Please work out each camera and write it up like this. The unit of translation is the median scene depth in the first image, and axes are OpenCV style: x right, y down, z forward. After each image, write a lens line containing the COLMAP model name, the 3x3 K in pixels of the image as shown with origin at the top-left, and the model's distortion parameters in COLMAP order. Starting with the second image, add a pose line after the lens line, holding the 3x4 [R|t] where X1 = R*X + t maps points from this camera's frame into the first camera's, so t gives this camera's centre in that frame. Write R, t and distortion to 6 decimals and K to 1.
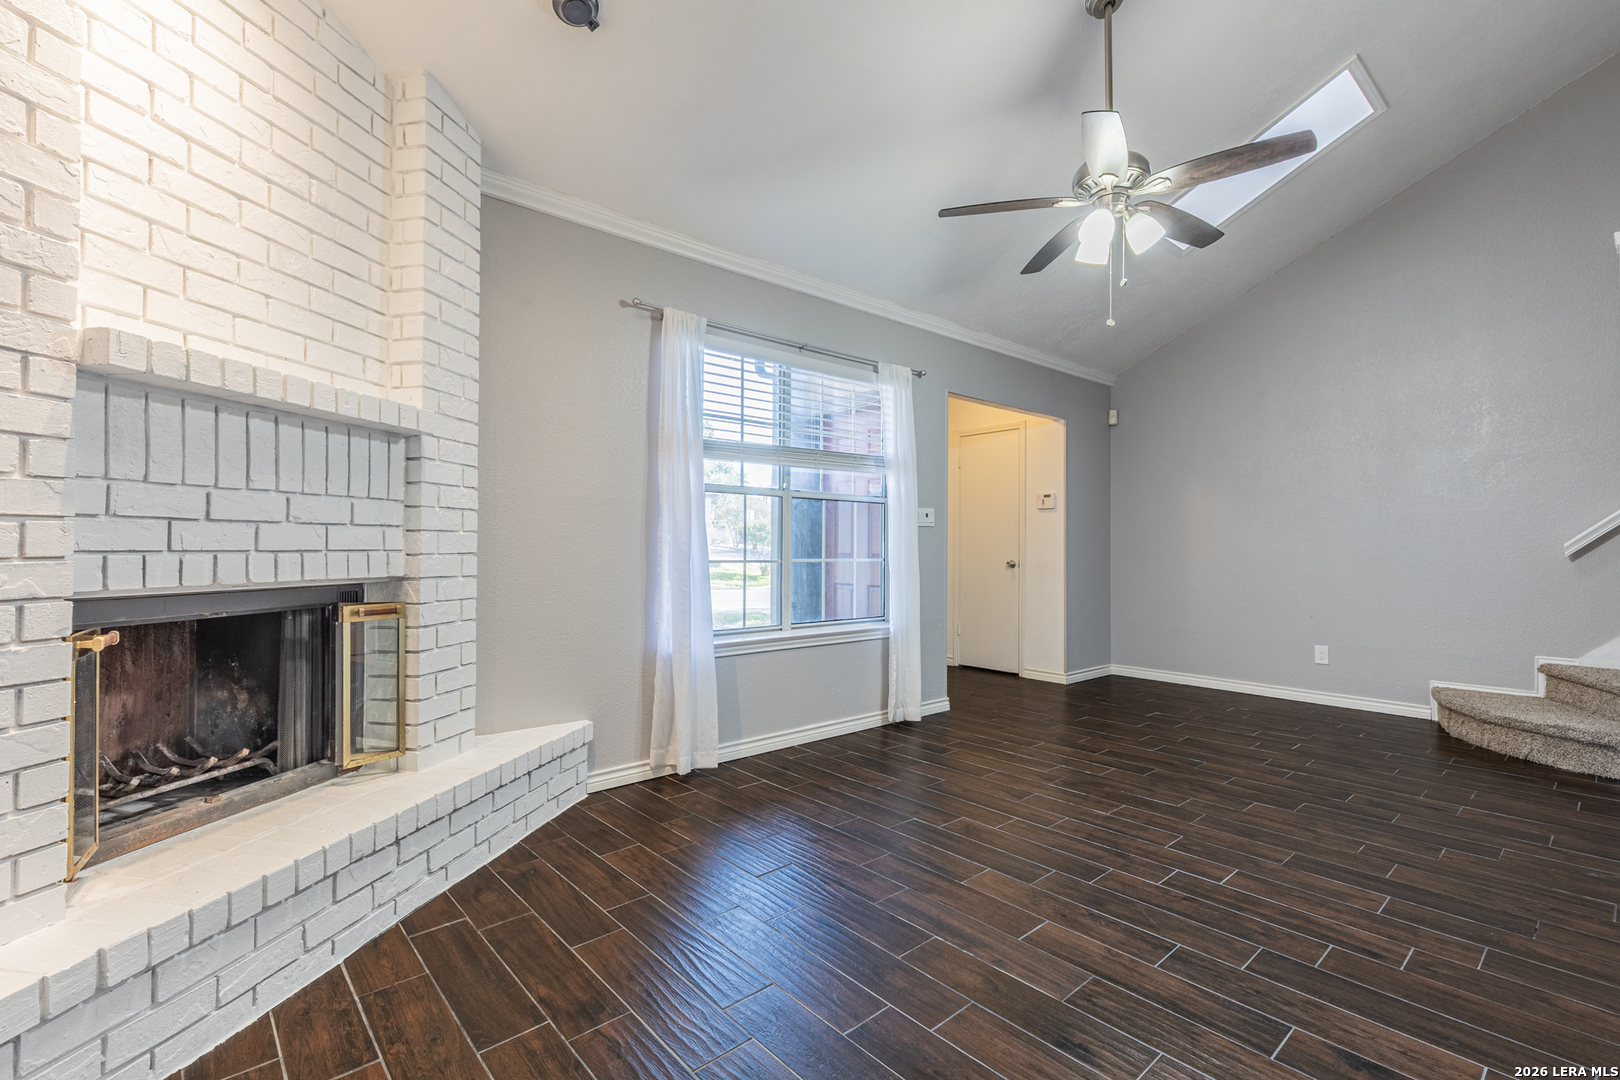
lens RADIAL K [[730.8, 0, 826.1], [0, 730.8, 538.0], [0, 0, 1]] dist [0.006108, -0.001923]
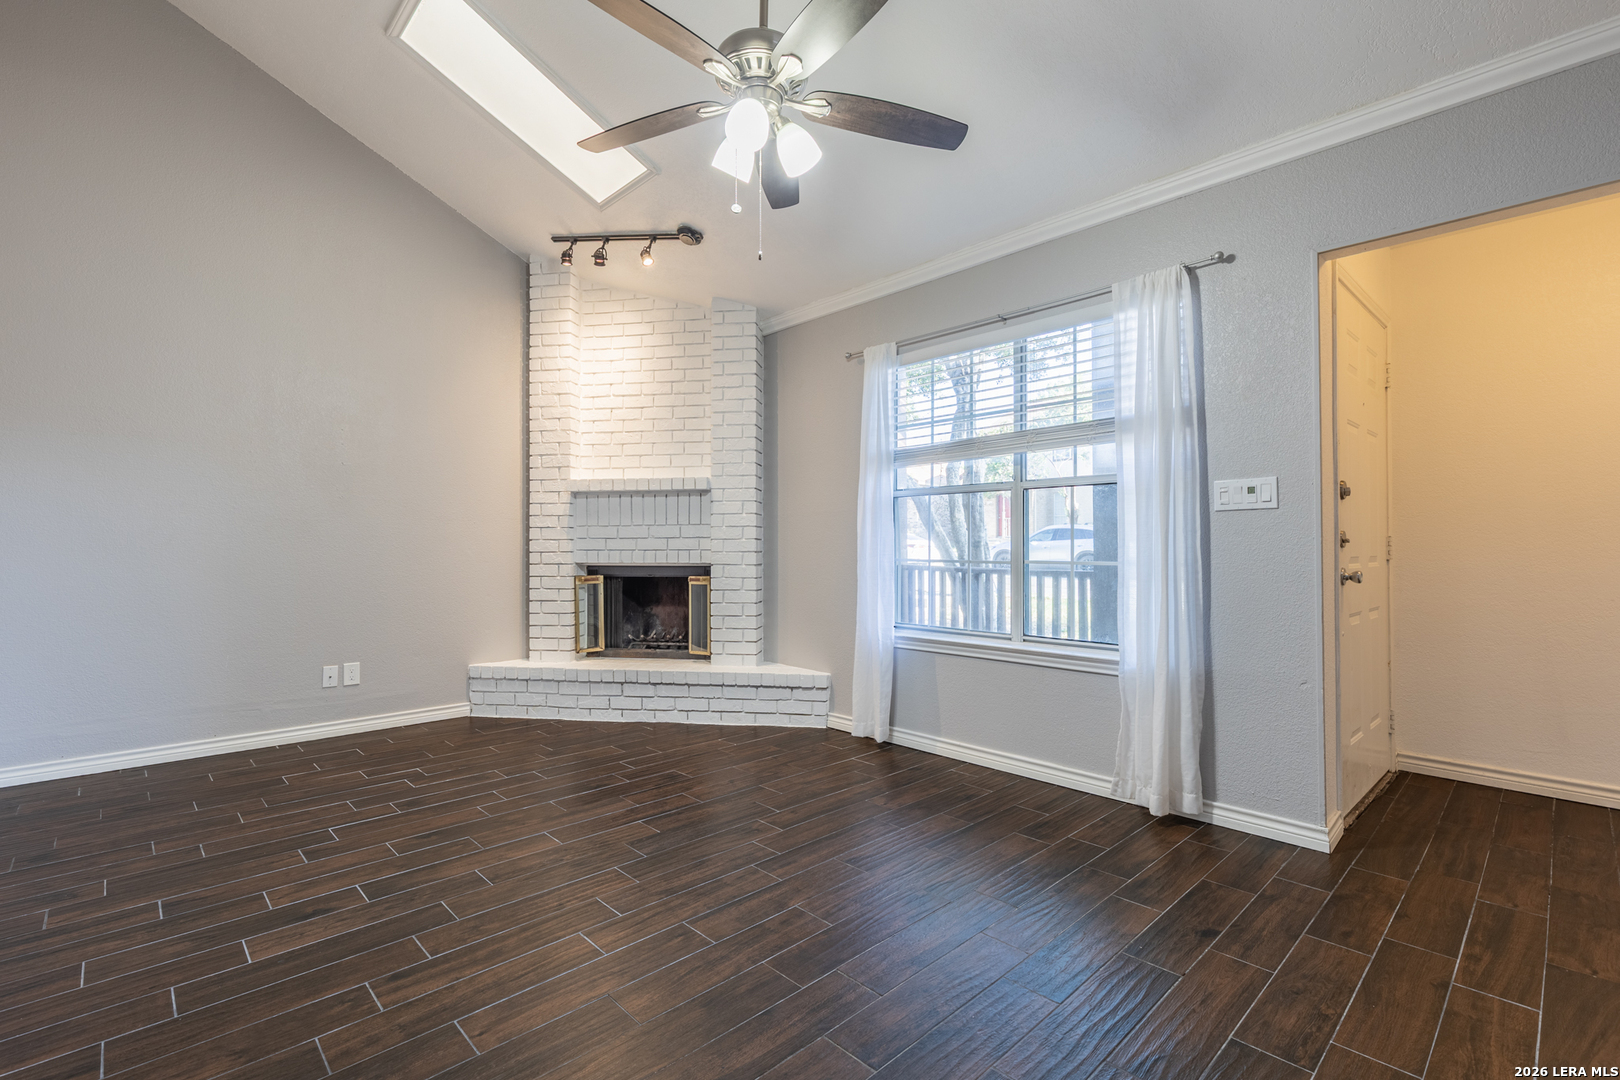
lens RADIAL K [[730.8, 0, 806.1], [0, 730.8, 537.5], [0, 0, 1]] dist [0.006108, -0.001923]
pose [[0.023427, -0.016262, -0.999593, 1.348770], [0.016155, 0.999743, -0.015886, 0.019097], [0.999595, -0.015777, 0.023683, 1.191005]]
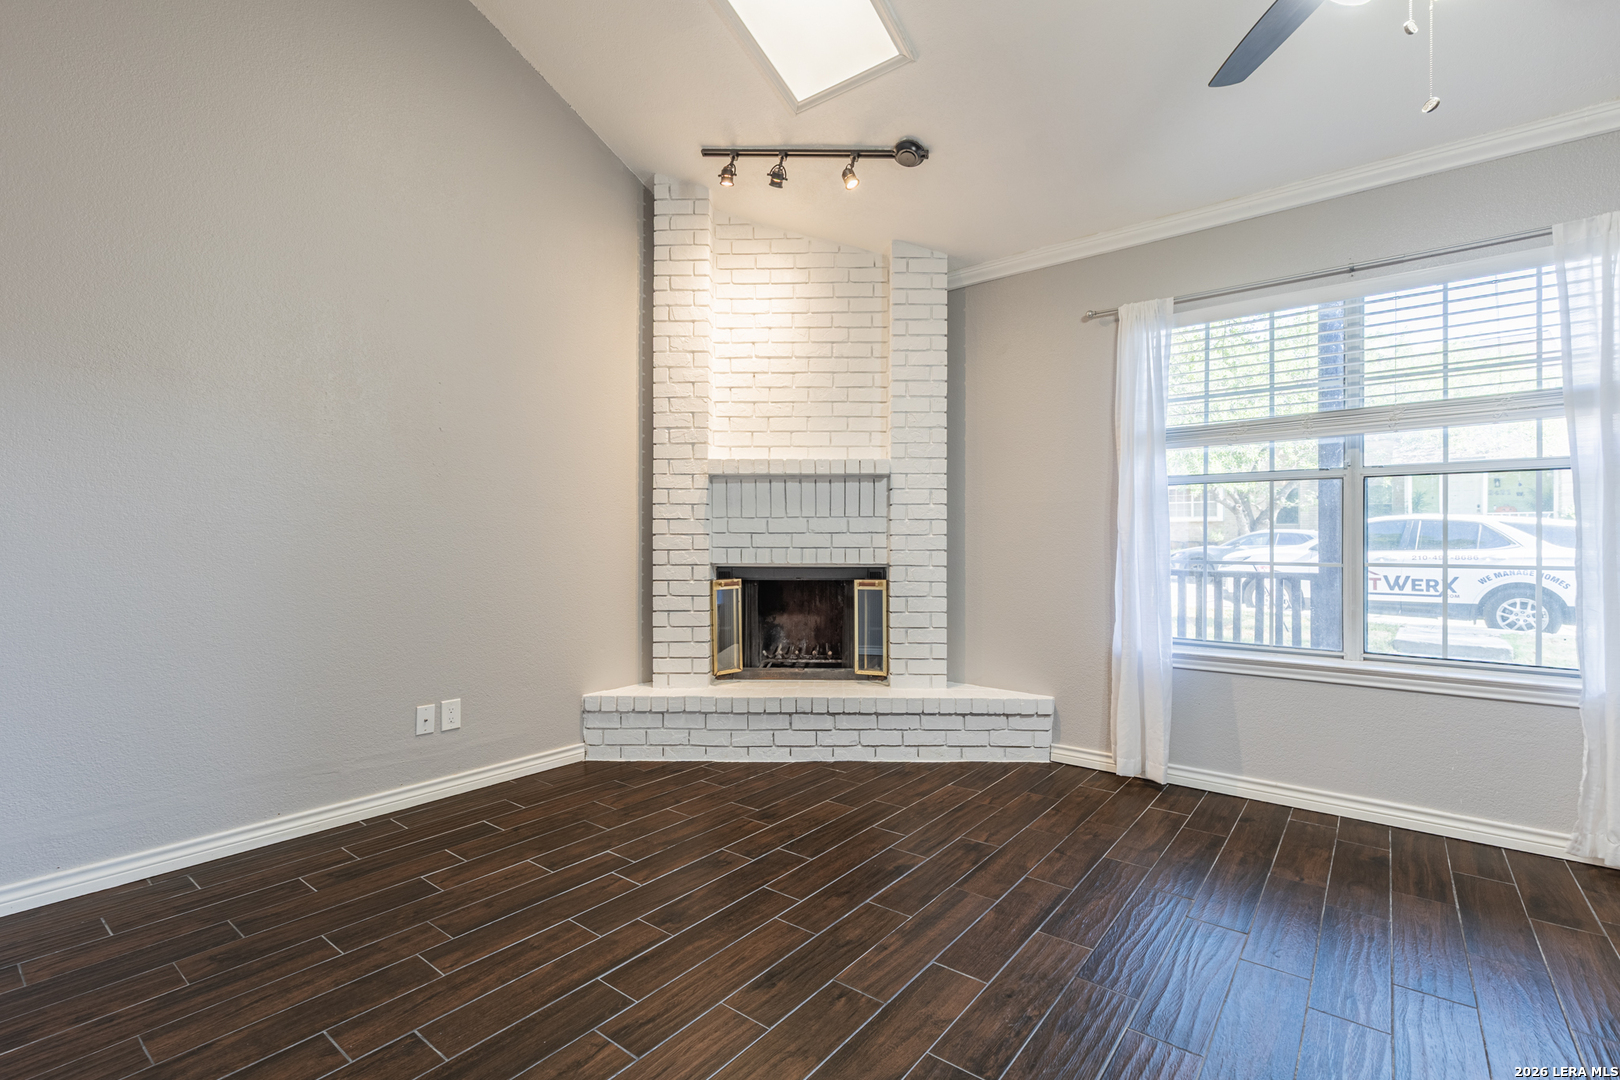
lens RADIAL K [[730.8, 0, 814.6], [0, 730.8, 537.8], [0, 0, 1]] dist [0.006108, -0.001923]
pose [[0.165324, -0.010809, -0.986180, 0.956988], [0.011698, 0.999891, -0.008998, 0.007747], [0.986170, -0.010049, 0.165432, 0.572987]]
